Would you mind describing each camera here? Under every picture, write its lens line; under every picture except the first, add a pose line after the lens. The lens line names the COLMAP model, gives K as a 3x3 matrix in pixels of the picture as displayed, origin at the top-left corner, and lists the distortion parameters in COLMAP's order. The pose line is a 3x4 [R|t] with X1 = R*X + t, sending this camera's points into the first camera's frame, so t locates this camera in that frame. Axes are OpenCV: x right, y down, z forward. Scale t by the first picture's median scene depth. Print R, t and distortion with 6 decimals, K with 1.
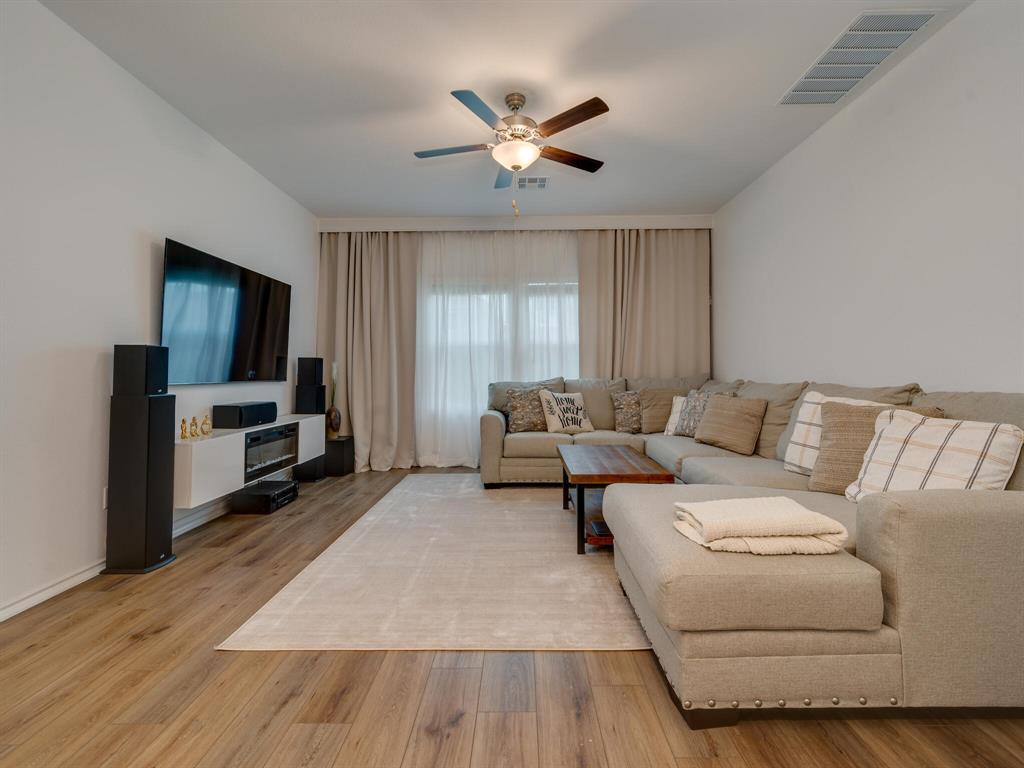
lens RADIAL K [[495.7, 0, 524.0], [0, 495.7, 355.4], [0, 0, 1]] dist [0.001372, -0.001360]
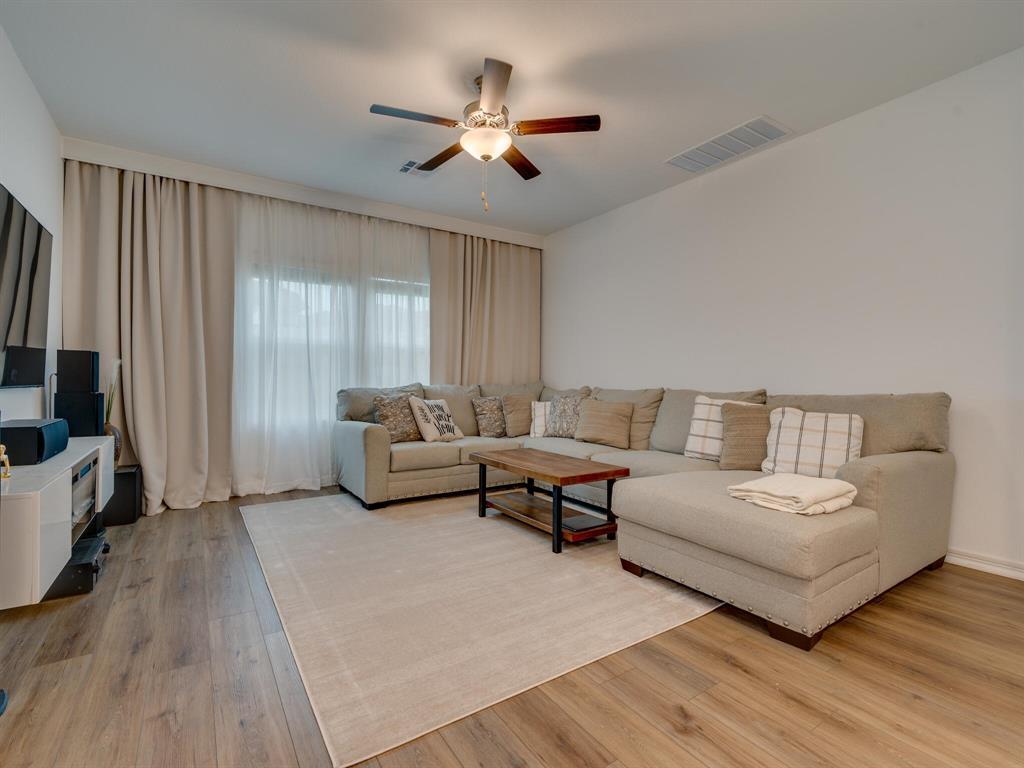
lens RADIAL K [[495.7, 0, 528.8], [0, 495.7, 381.8], [0, 0, 1]] dist [0.001372, -0.001360]
pose [[0.816738, 0.007725, 0.576958, -0.356348], [-0.031155, 0.999042, 0.030727, 0.007181], [-0.576168, -0.043071, 0.816196, 0.131868]]
